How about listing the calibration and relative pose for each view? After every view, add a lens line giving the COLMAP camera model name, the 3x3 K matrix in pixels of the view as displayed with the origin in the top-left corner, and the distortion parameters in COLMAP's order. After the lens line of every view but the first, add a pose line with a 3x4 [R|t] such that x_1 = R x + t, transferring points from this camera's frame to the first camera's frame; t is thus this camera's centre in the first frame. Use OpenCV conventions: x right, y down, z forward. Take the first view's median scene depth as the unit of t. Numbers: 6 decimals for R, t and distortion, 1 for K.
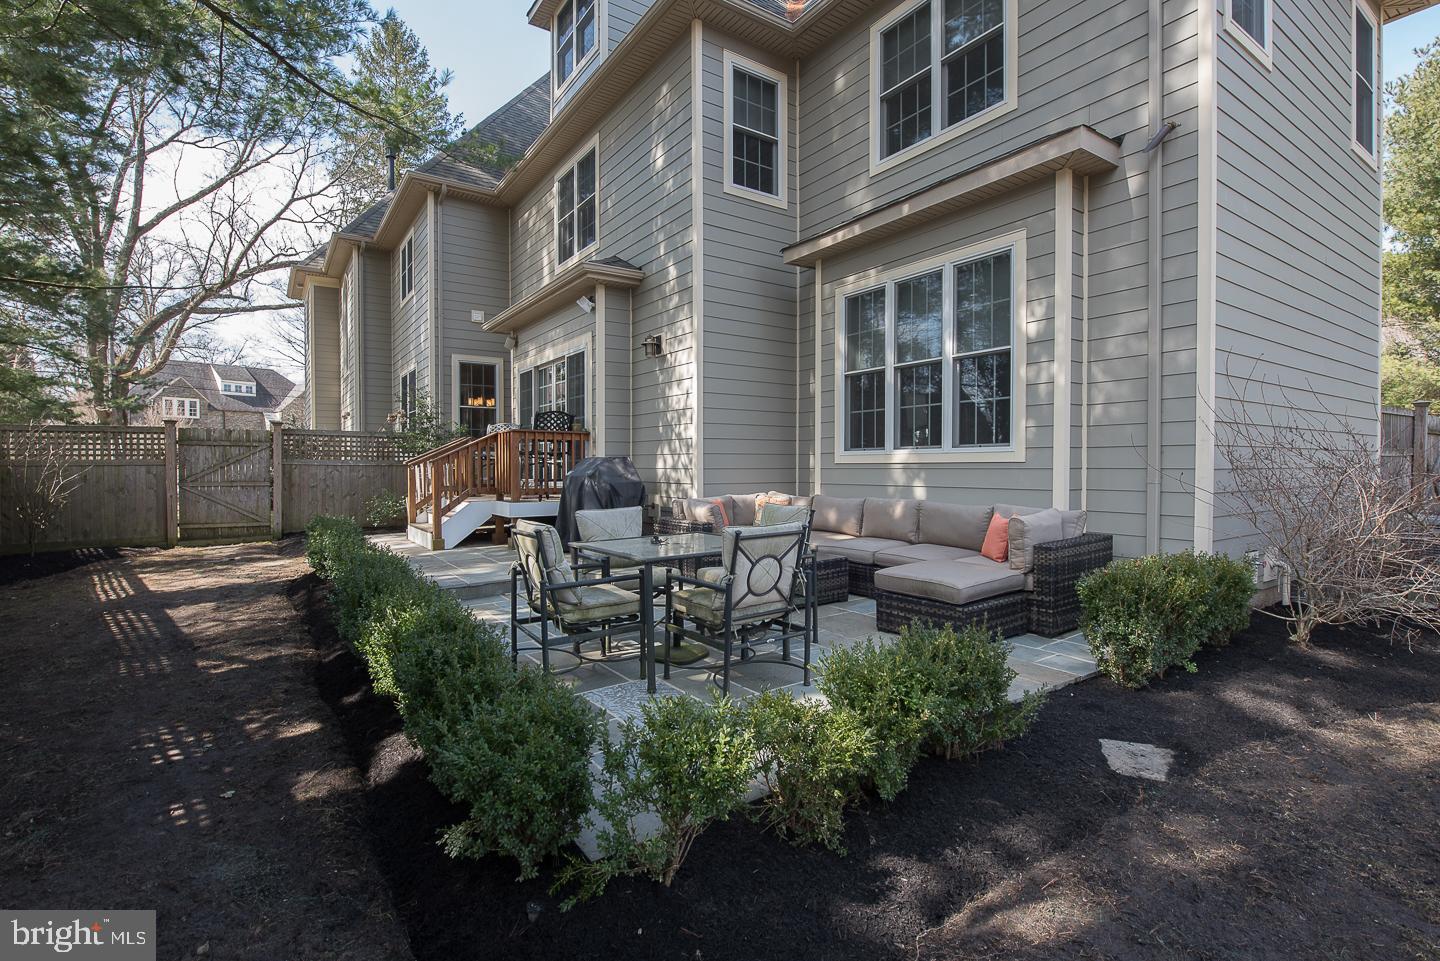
lens RADIAL K [[663.2, 0, 720.0], [0, 663.2, 480.5], [0, 0, 1]] dist [0.003234, 0.000035]
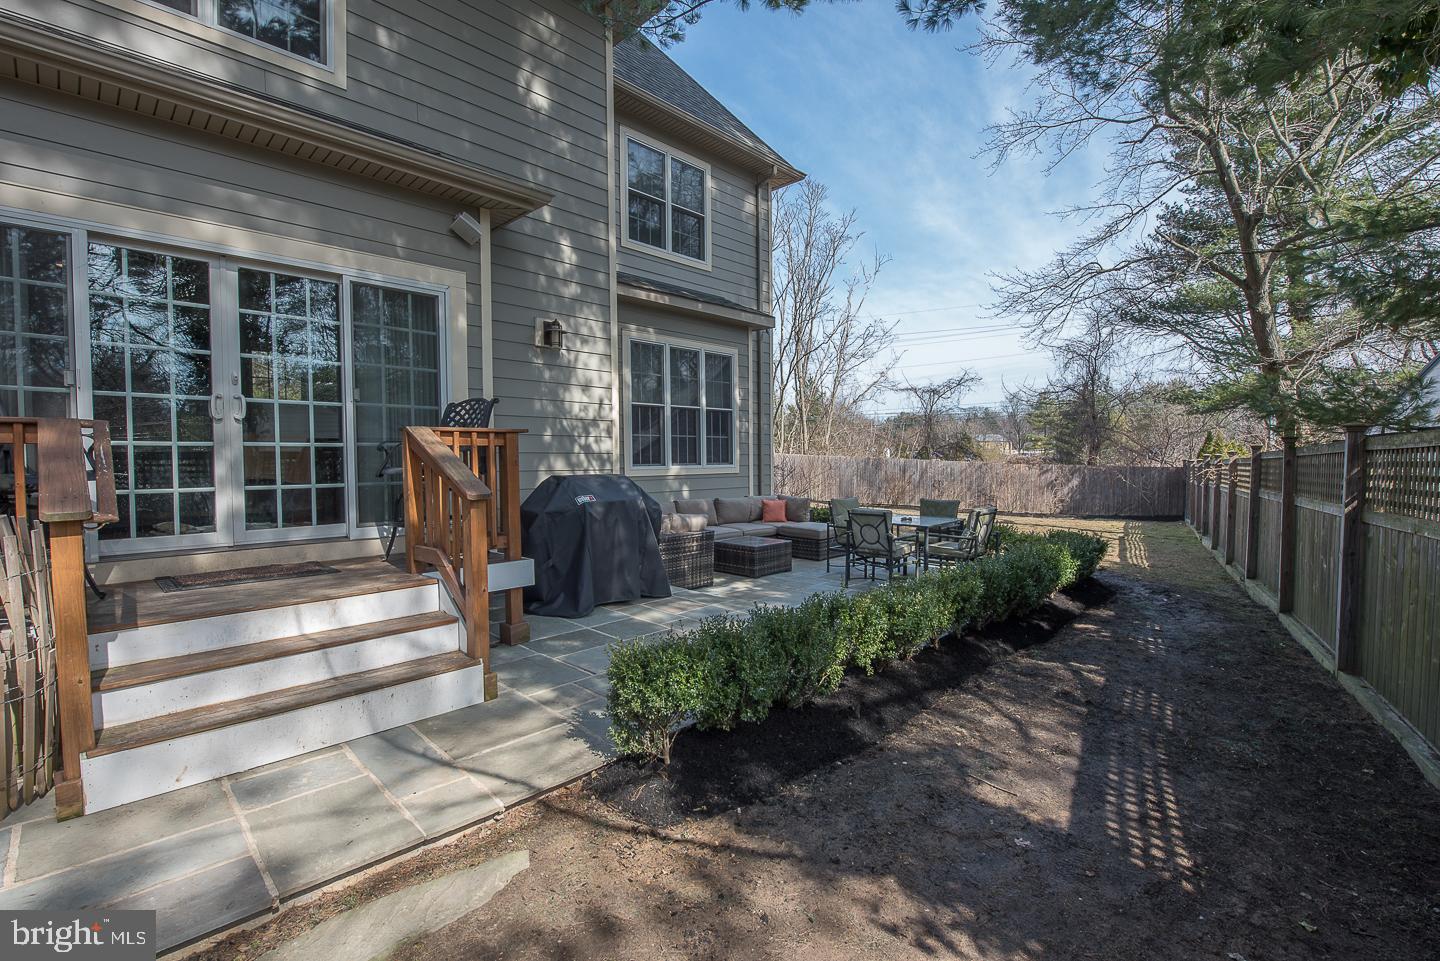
lens RADIAL K [[637.6, 0, 720.0], [0, 637.6, 480.5], [0, 0, 1]] dist [-0.014273, -0.000007]
pose [[-0.182163, -0.034308, 0.982670, -0.961516], [0.012718, 0.999225, 0.037243, -0.055663], [-0.983186, 0.019282, -0.181585, 1.010792]]
